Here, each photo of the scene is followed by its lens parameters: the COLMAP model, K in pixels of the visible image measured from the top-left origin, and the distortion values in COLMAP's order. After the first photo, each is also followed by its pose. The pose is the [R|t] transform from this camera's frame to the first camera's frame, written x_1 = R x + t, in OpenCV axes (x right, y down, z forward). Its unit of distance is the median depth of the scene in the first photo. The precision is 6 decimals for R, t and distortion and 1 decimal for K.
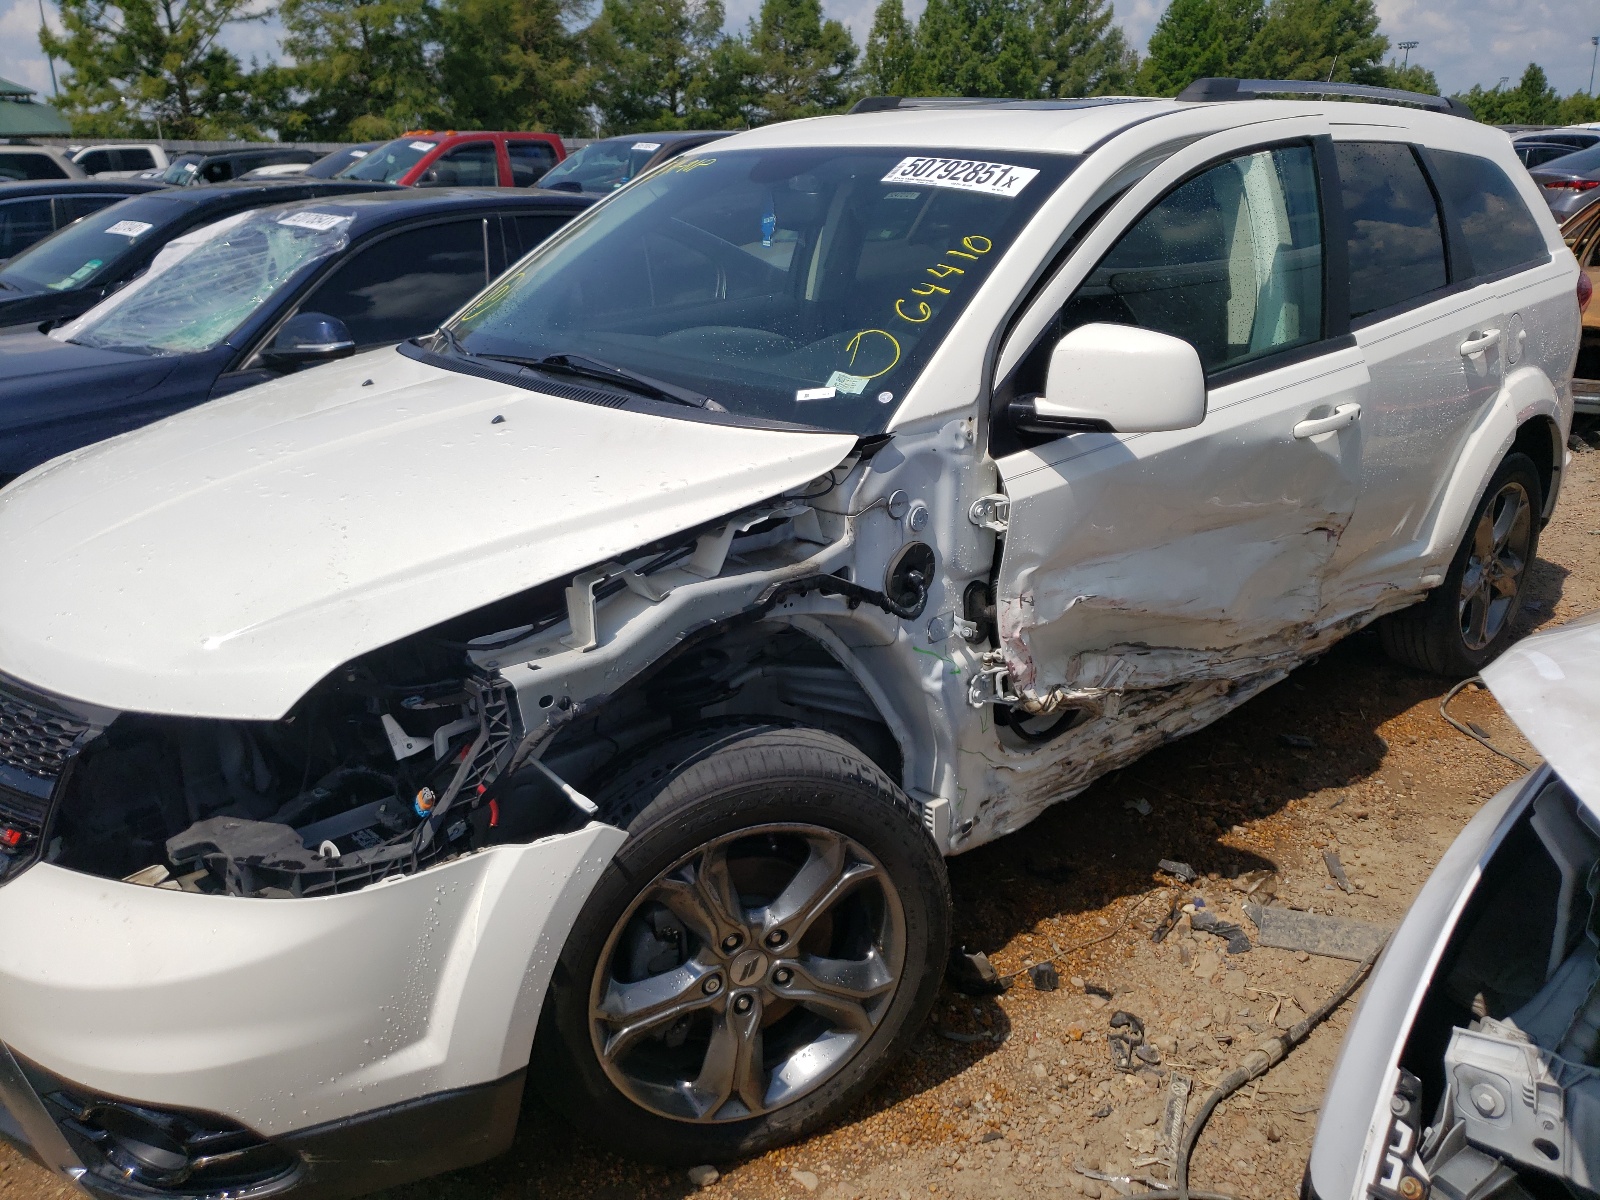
lens RADIAL K [[1213.7, 0, 800.0], [0, 1213.7, 600.0], [0, 0, 1]] dist [0.010562, -0.009132]
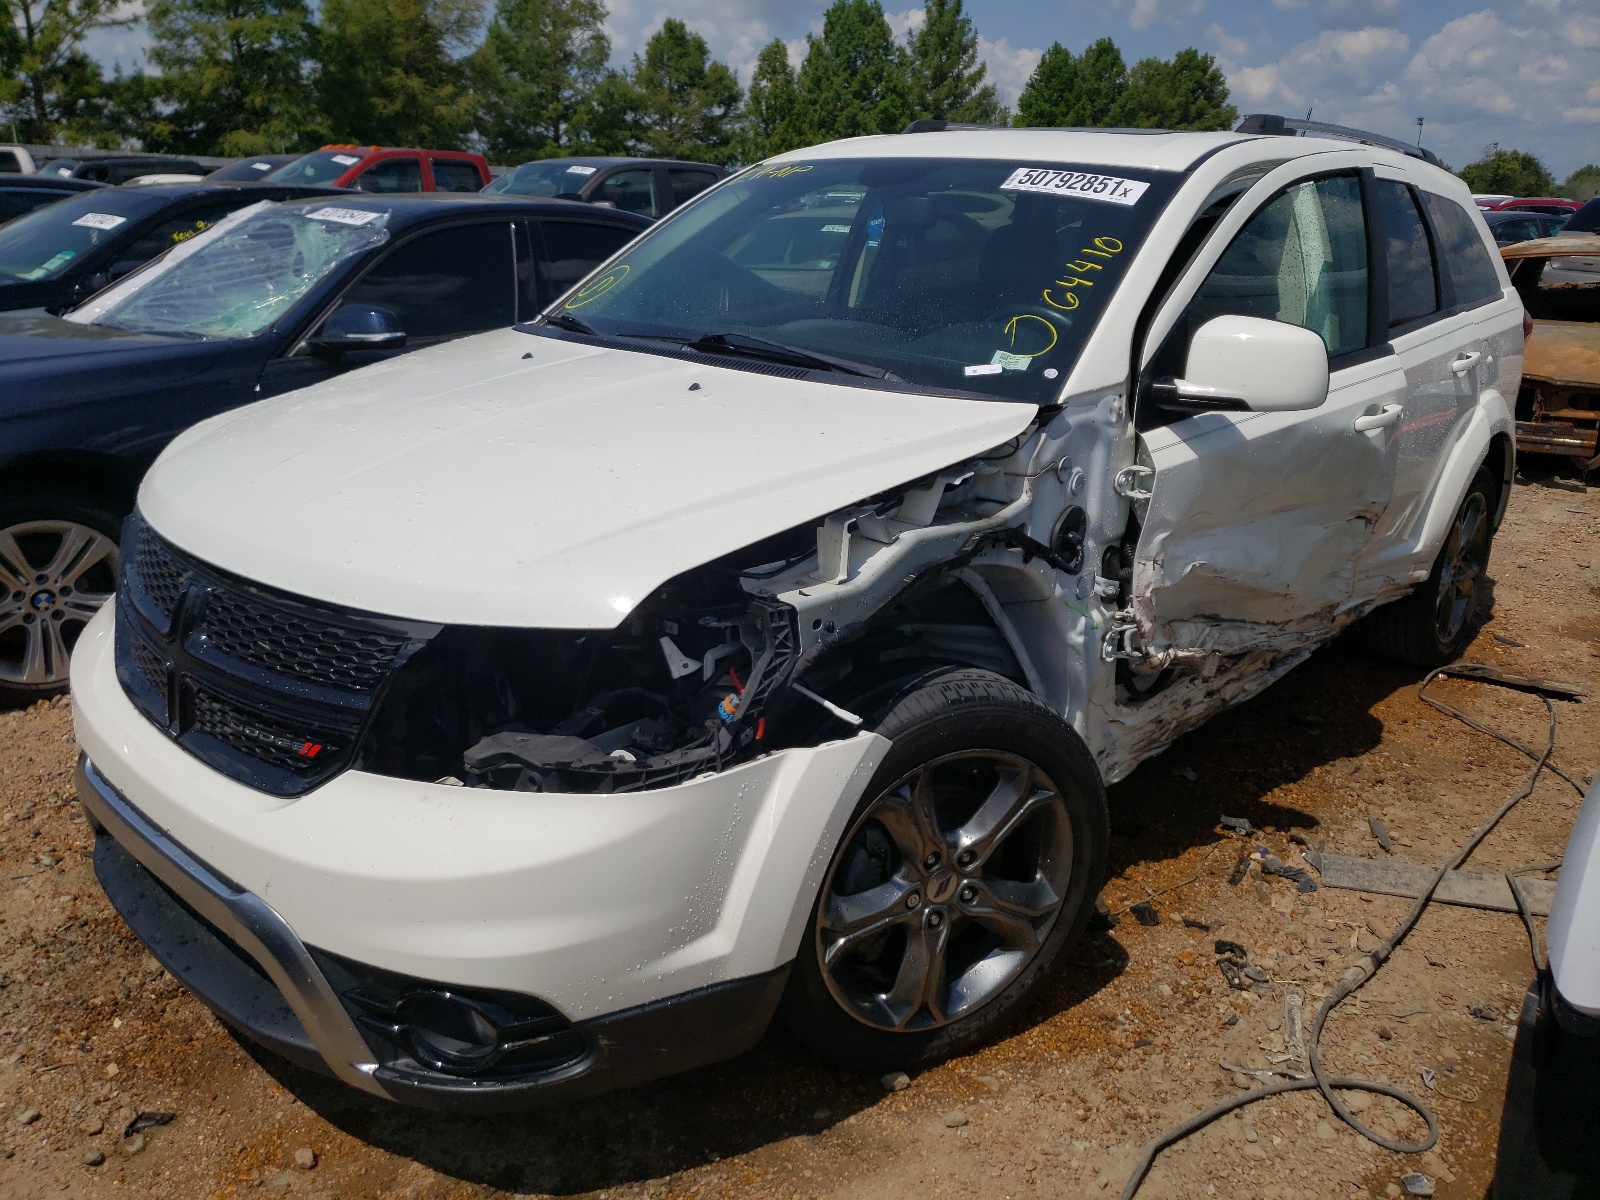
lens RADIAL K [[1212.9, 0, 800.0], [0, 1212.9, 600.0], [0, 0, 1]] dist [-0.000118, 0.012104]
pose [[0.994700, 0.011210, 0.102204, -0.215615], [-0.008300, 0.999549, -0.028858, 0.059271], [-0.102481, 0.027857, 0.994345, -0.060703]]
